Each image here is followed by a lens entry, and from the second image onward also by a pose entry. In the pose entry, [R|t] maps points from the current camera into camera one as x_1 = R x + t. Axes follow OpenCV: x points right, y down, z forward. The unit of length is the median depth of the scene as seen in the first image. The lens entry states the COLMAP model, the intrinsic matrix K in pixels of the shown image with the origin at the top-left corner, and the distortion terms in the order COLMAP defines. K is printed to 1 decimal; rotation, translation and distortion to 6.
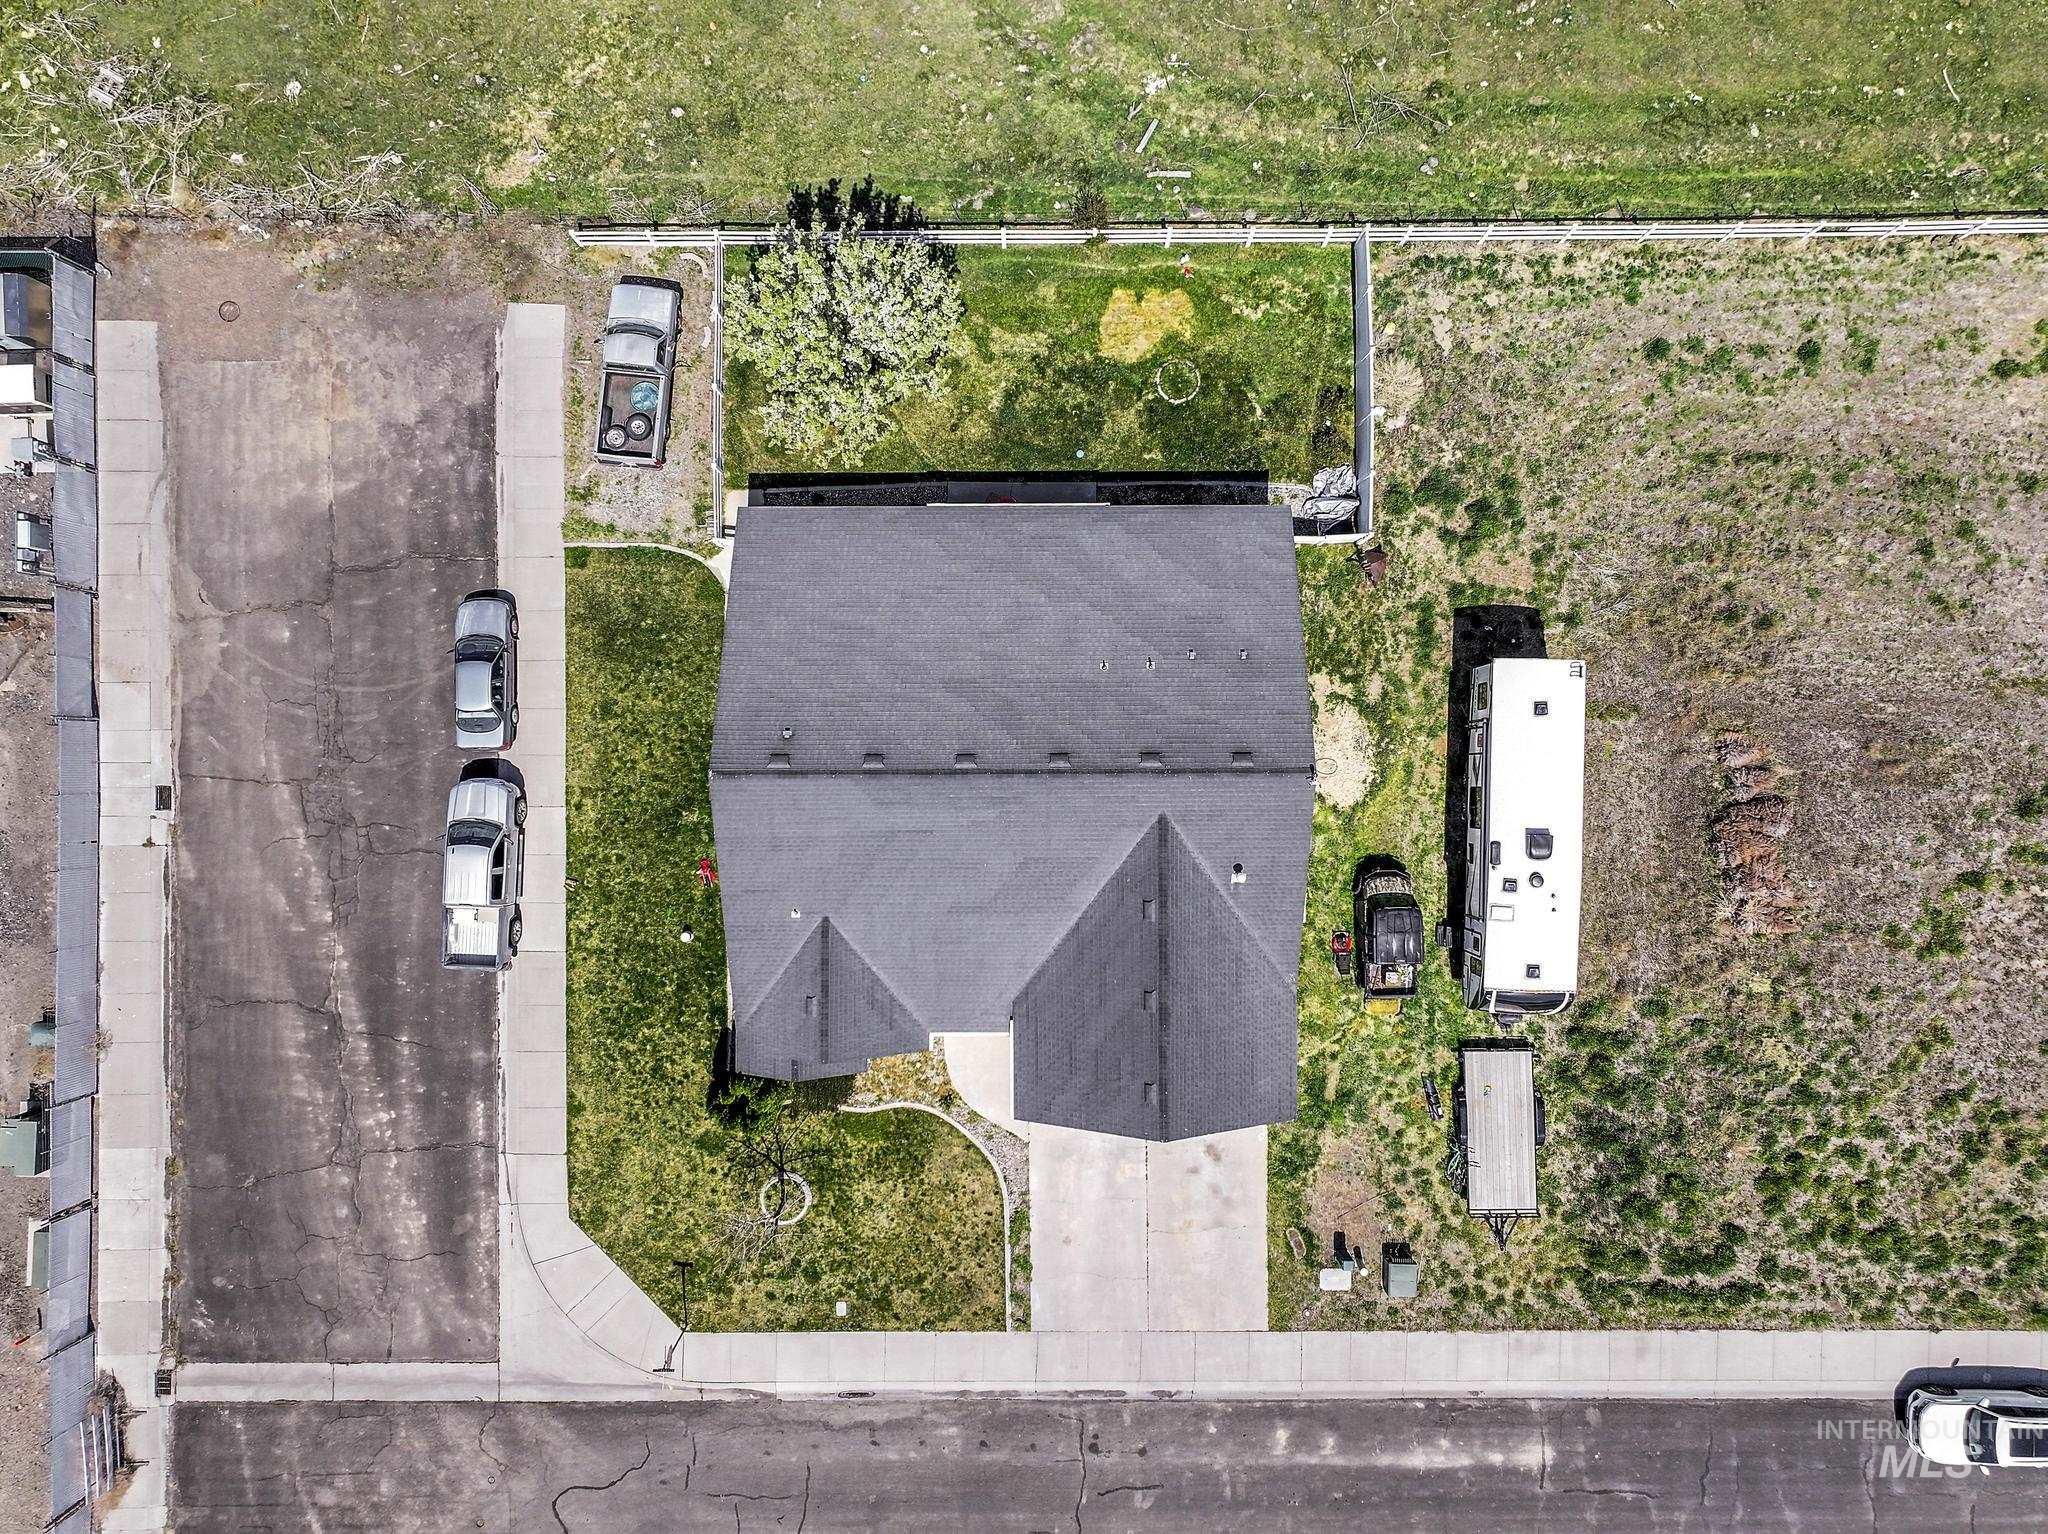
lens RADIAL K [[1454.9, 0, 1030.4], [0, 1454.9, 777.9], [0, 0, 1]] dist [0.001041, 0.008846]
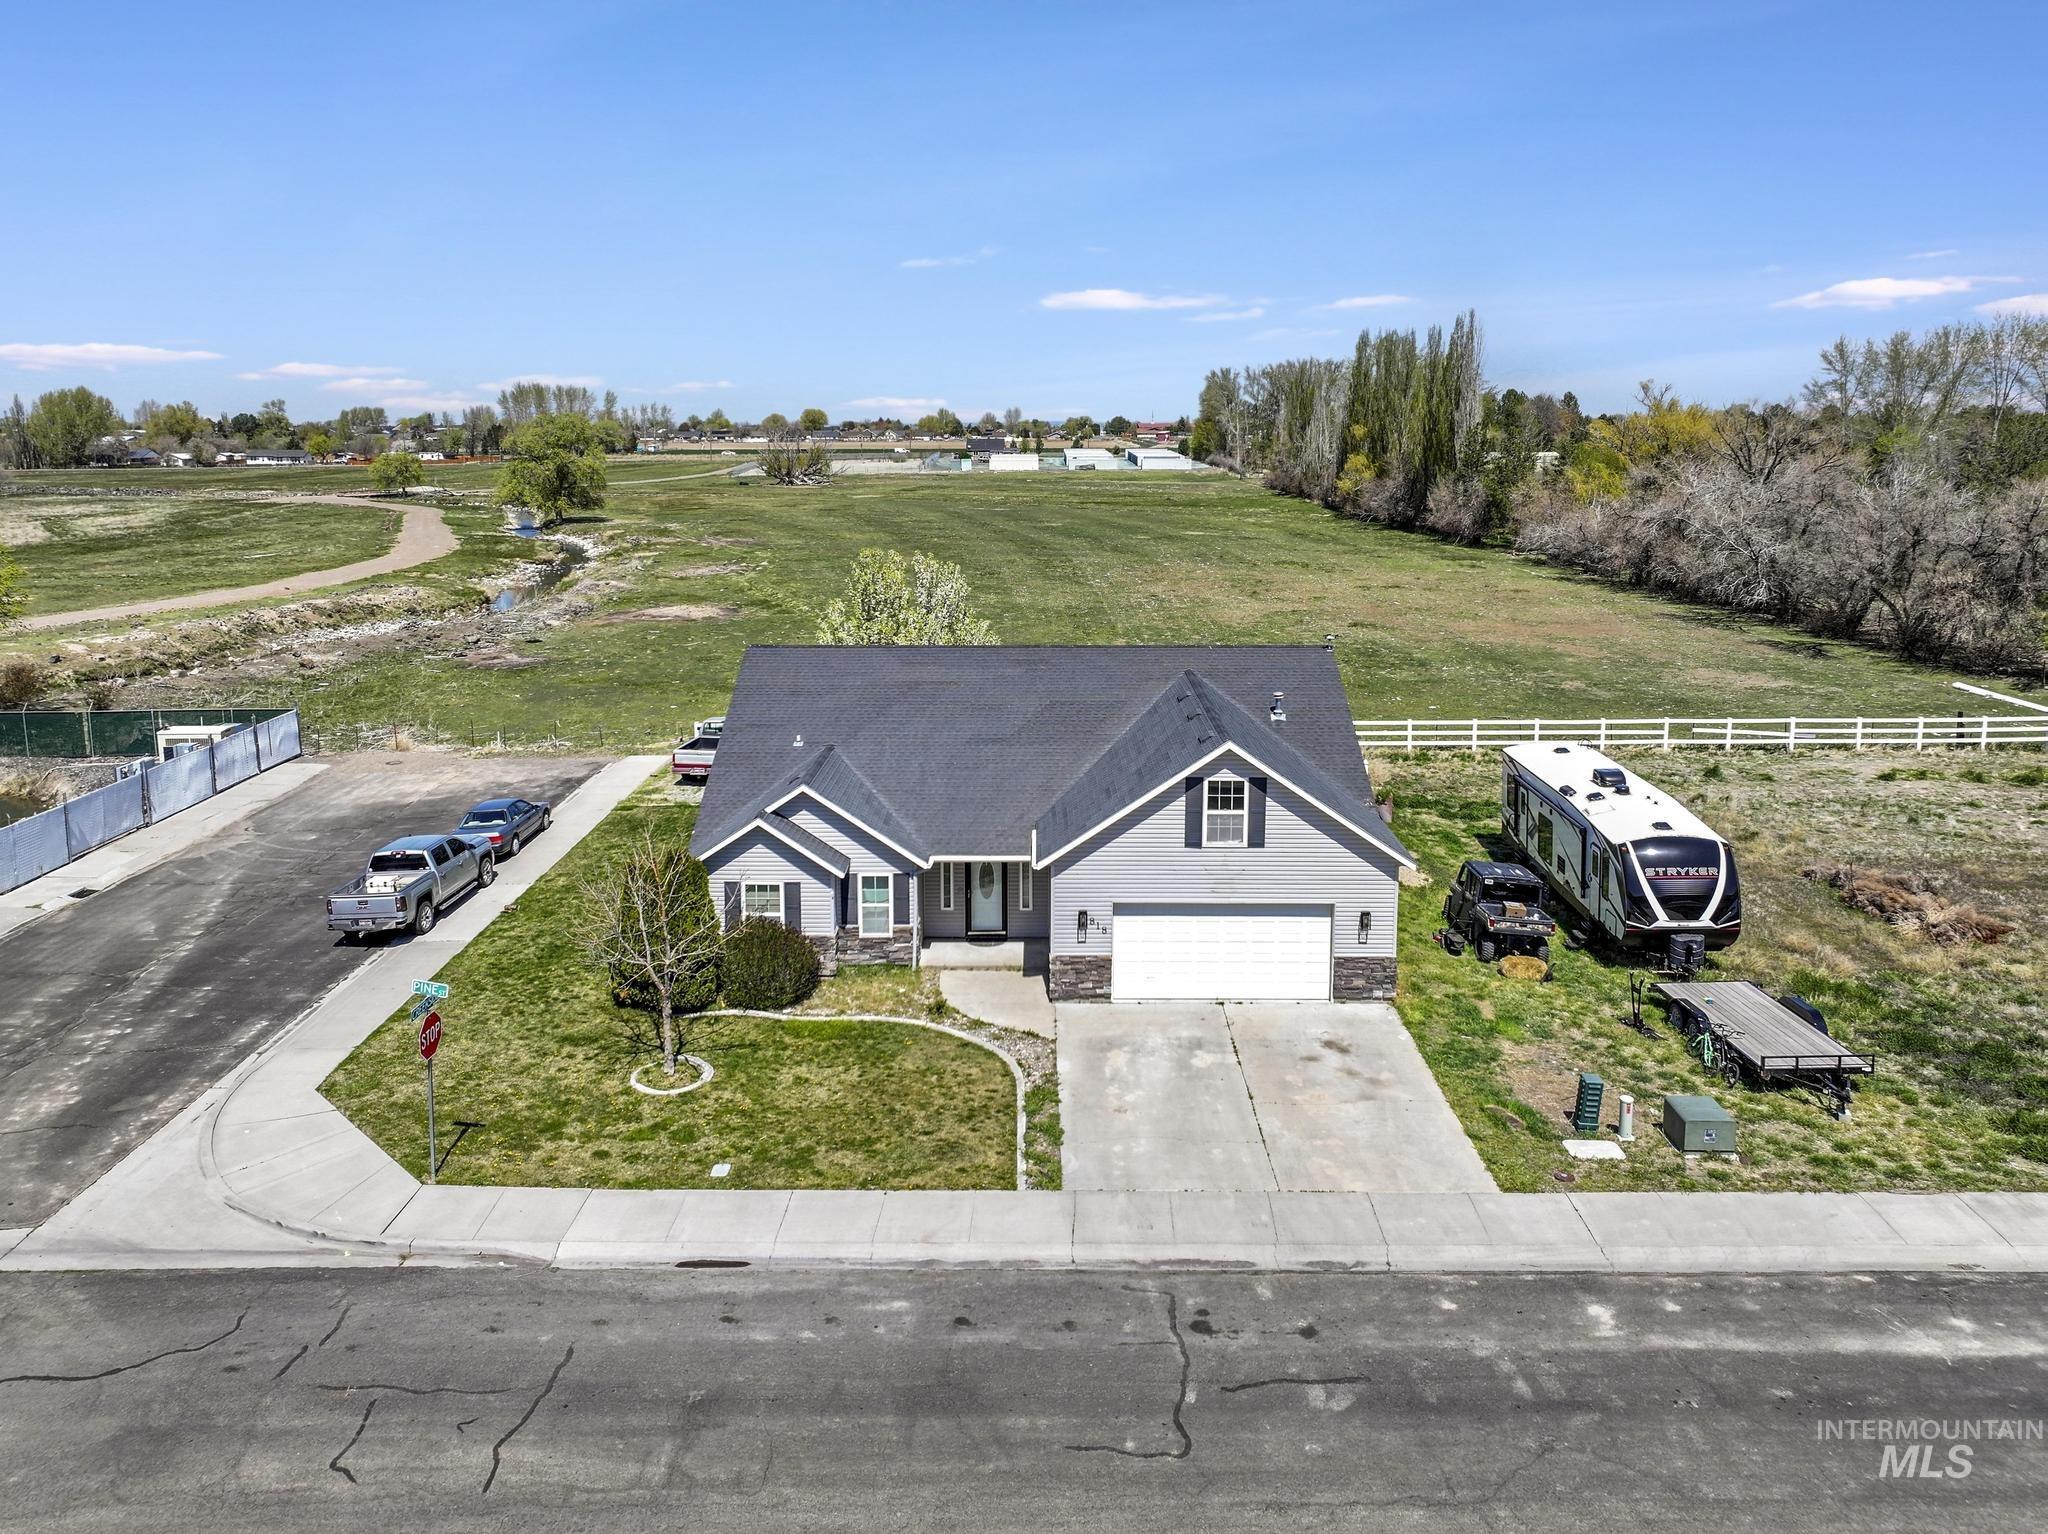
lens RADIAL K [[1477.9, 0, 1025.9], [0, 1477.9, 673.3], [0, 0, 1]] dist [0.004216, 0.009607]
pose [[0.999906, 0.004098, -0.013055, -0.006695], [-0.013573, 0.176281, -0.984246, 0.886989], [-0.001732, 0.984331, 0.176320, 0.713985]]
